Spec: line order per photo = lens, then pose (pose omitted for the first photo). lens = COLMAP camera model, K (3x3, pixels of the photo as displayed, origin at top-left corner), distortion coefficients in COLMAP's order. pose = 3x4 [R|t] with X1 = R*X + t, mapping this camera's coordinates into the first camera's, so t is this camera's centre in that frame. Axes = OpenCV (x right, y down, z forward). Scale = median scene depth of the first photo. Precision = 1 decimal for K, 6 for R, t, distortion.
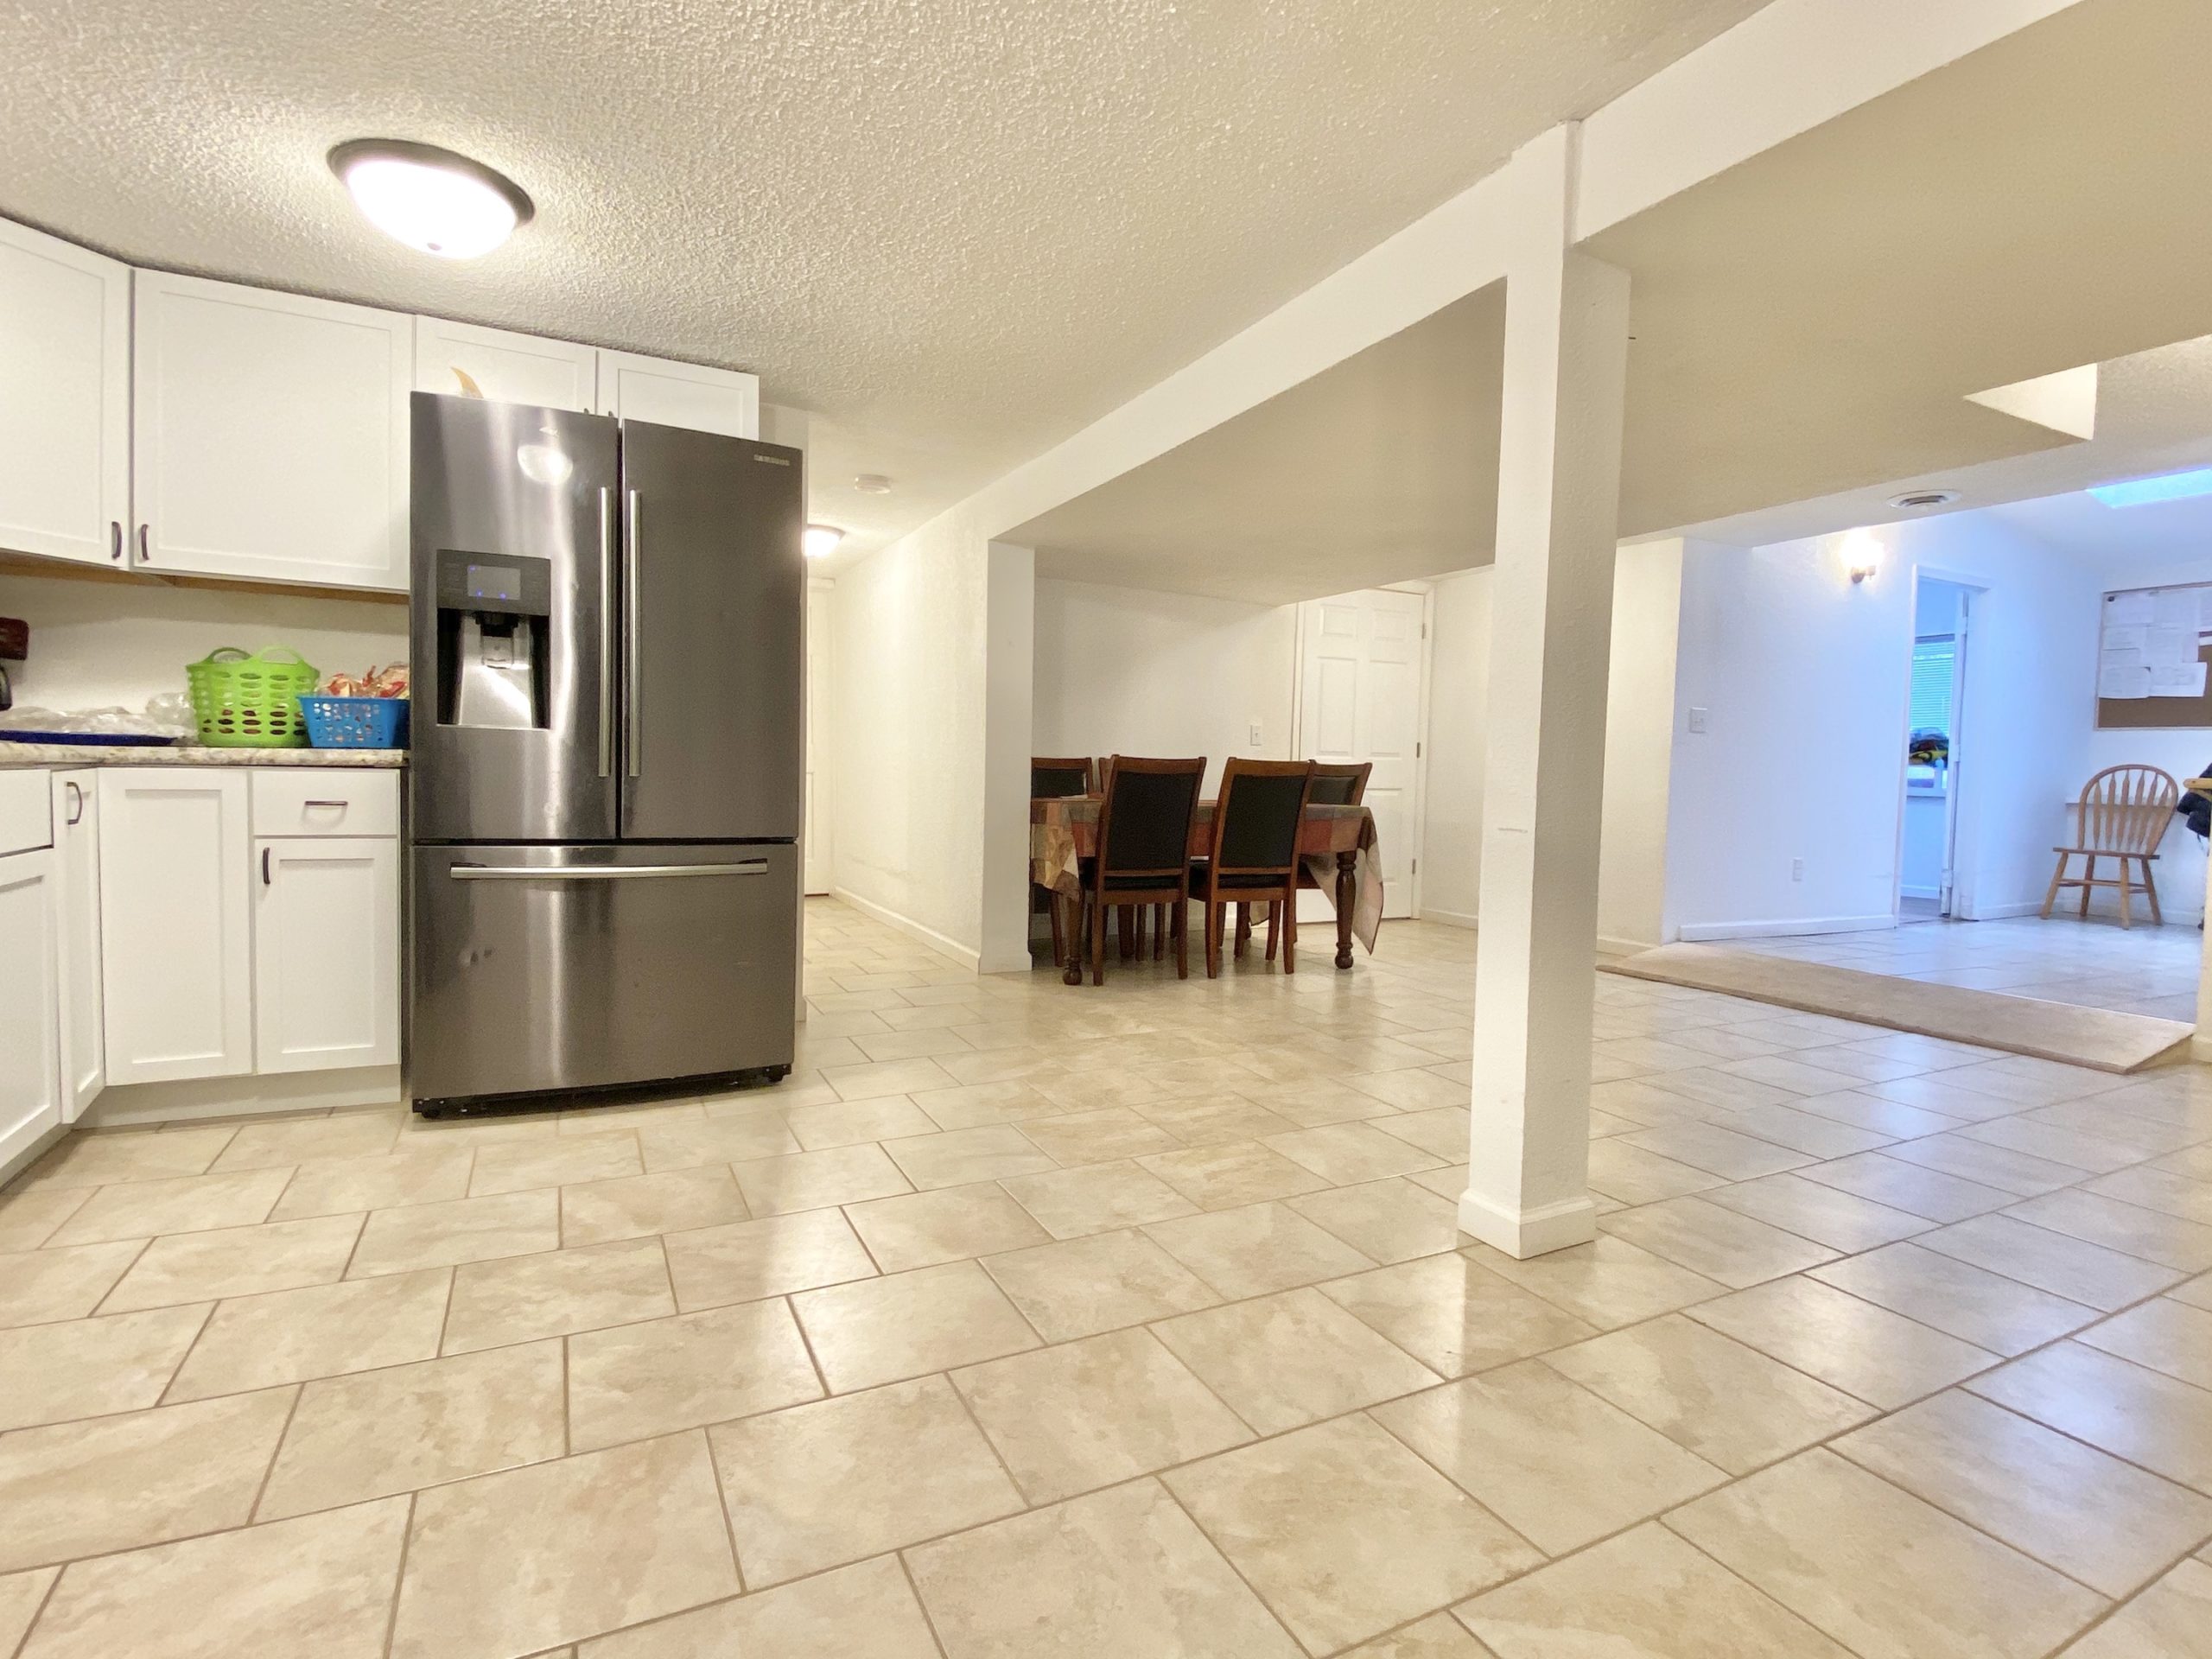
lens RADIAL K [[1083.5, 0, 1106.0], [0, 1083.5, 829.5], [0, 0, 1]] dist [0.071747, -0.047613]
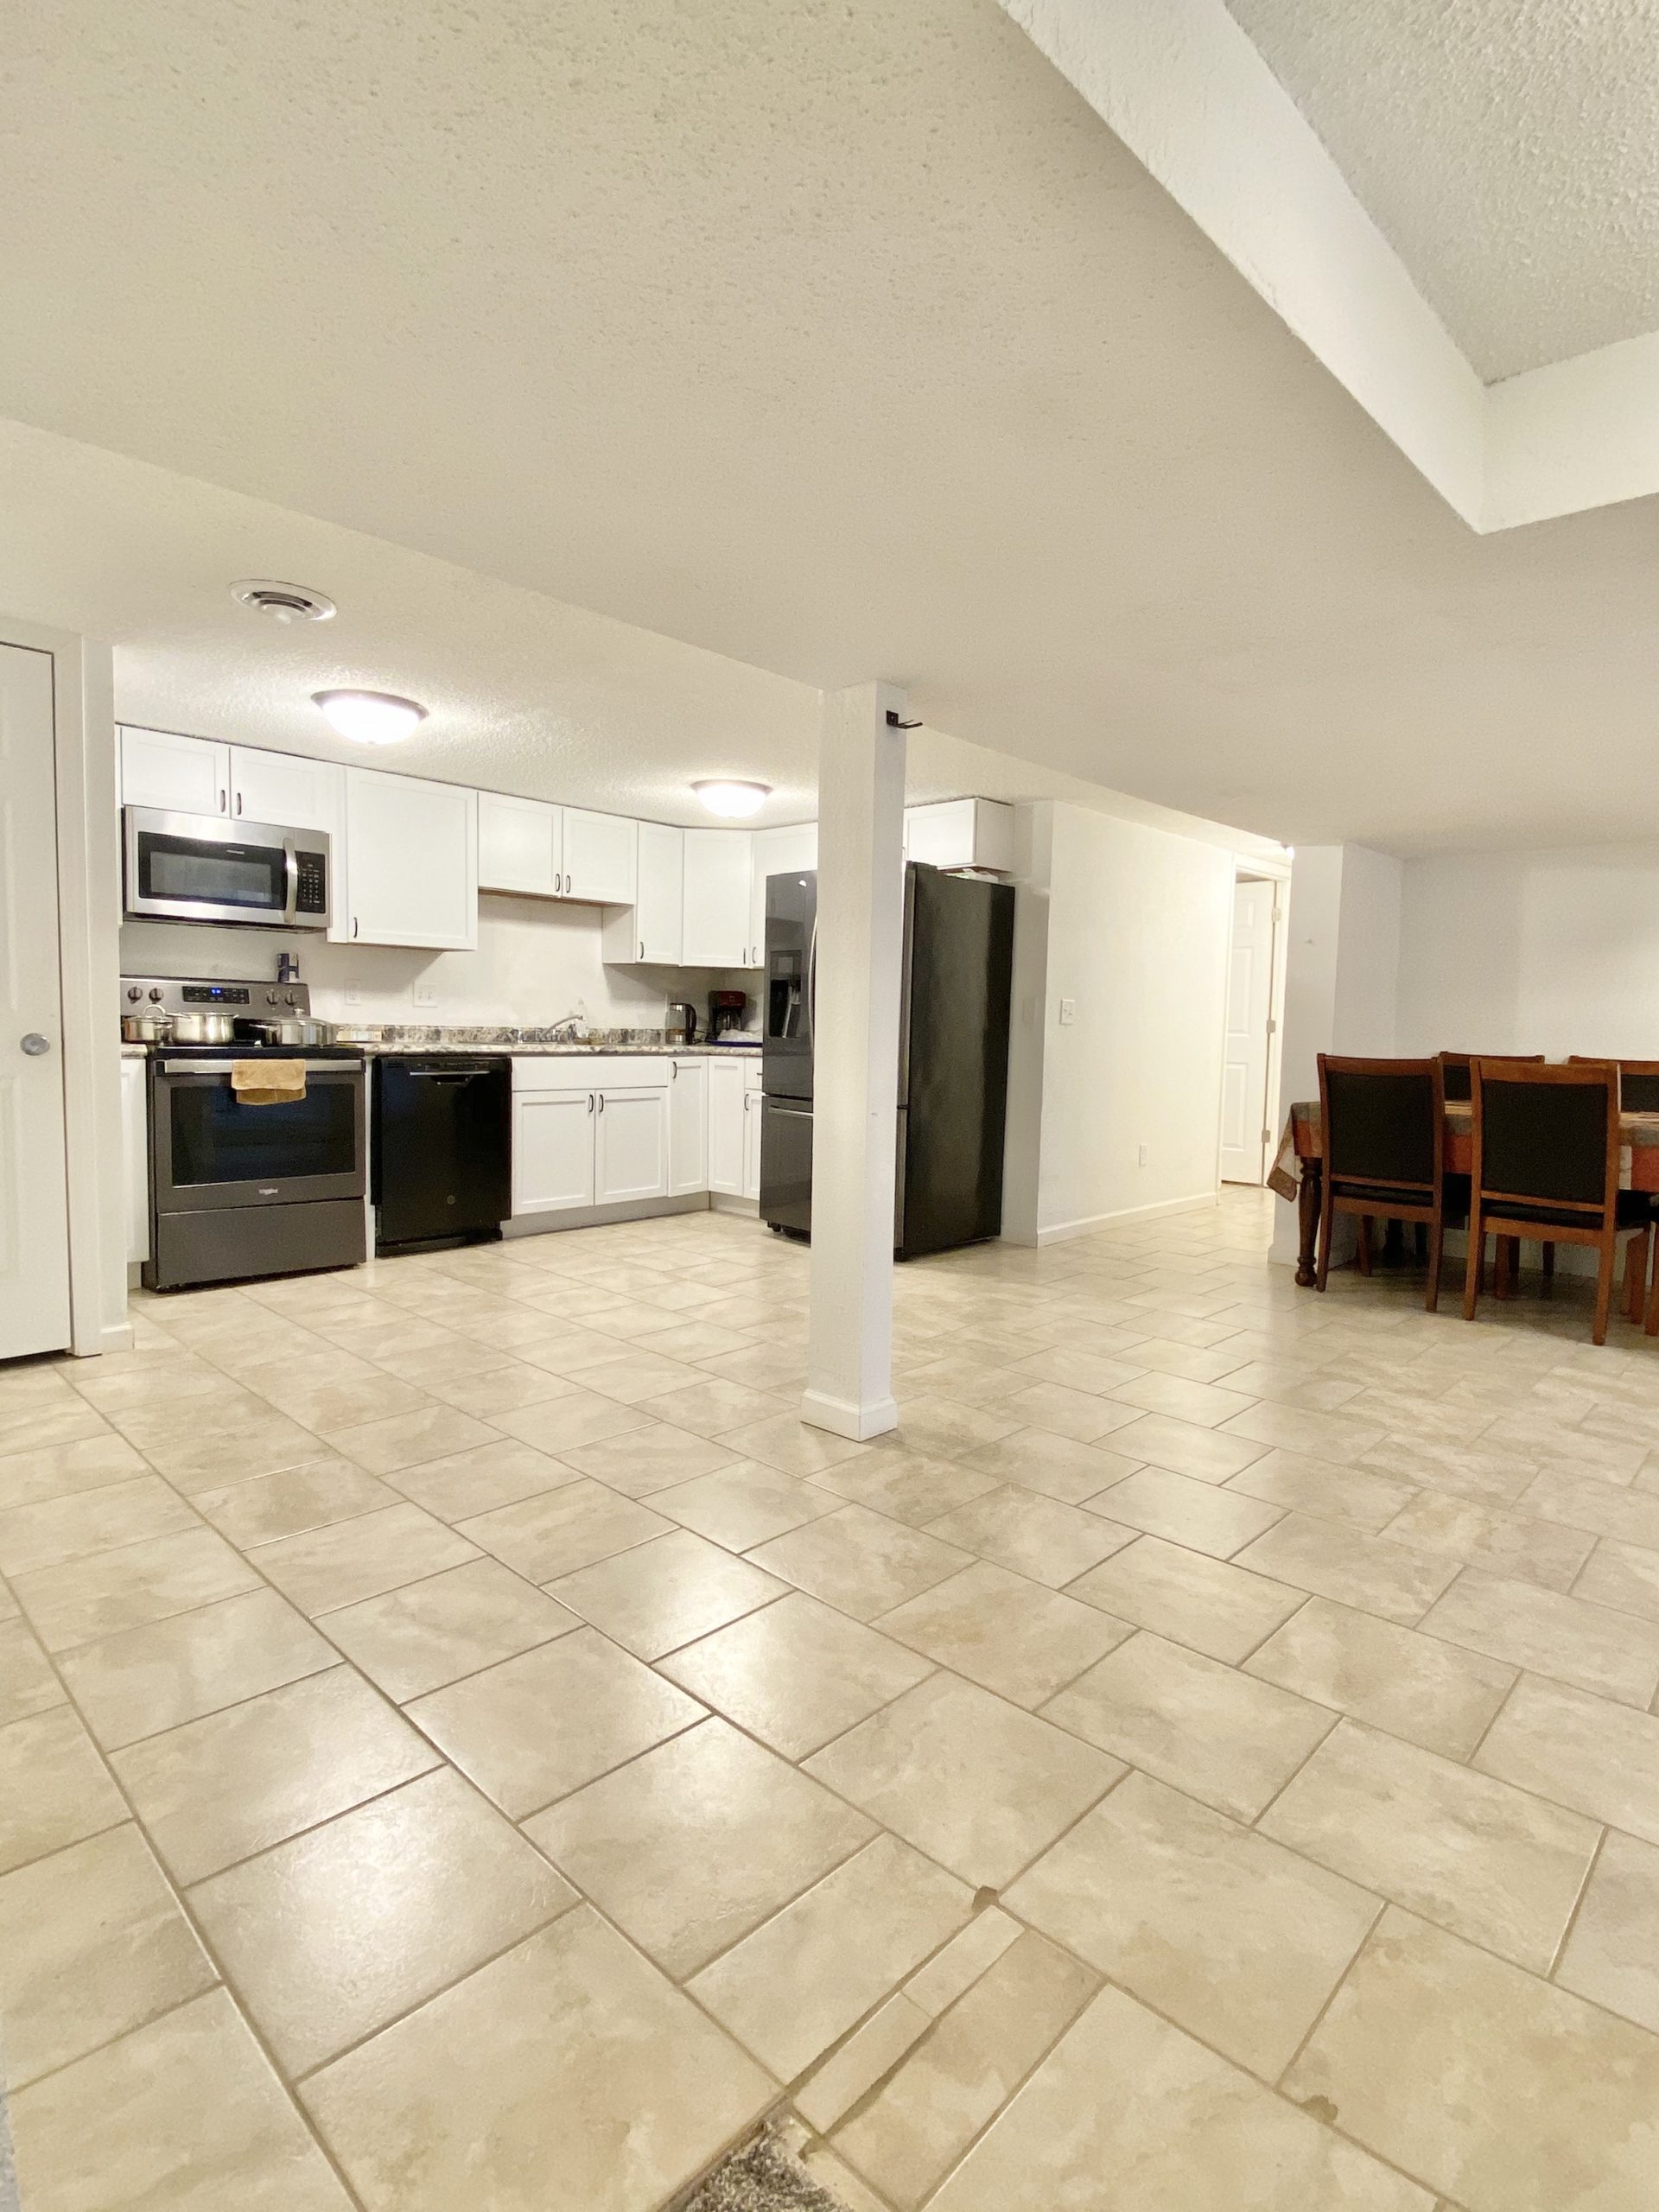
lens RADIAL K [[1083.5, 0, 829.5], [0, 1083.5, 1106.0], [0, 0, 1]] dist [0.071747, -0.047613]
pose [[0.317242, 0.048230, -0.947118, 1.229873], [-0.072001, 0.997048, 0.026655, -0.025138], [0.945607, 0.059738, 0.319778, 0.439314]]
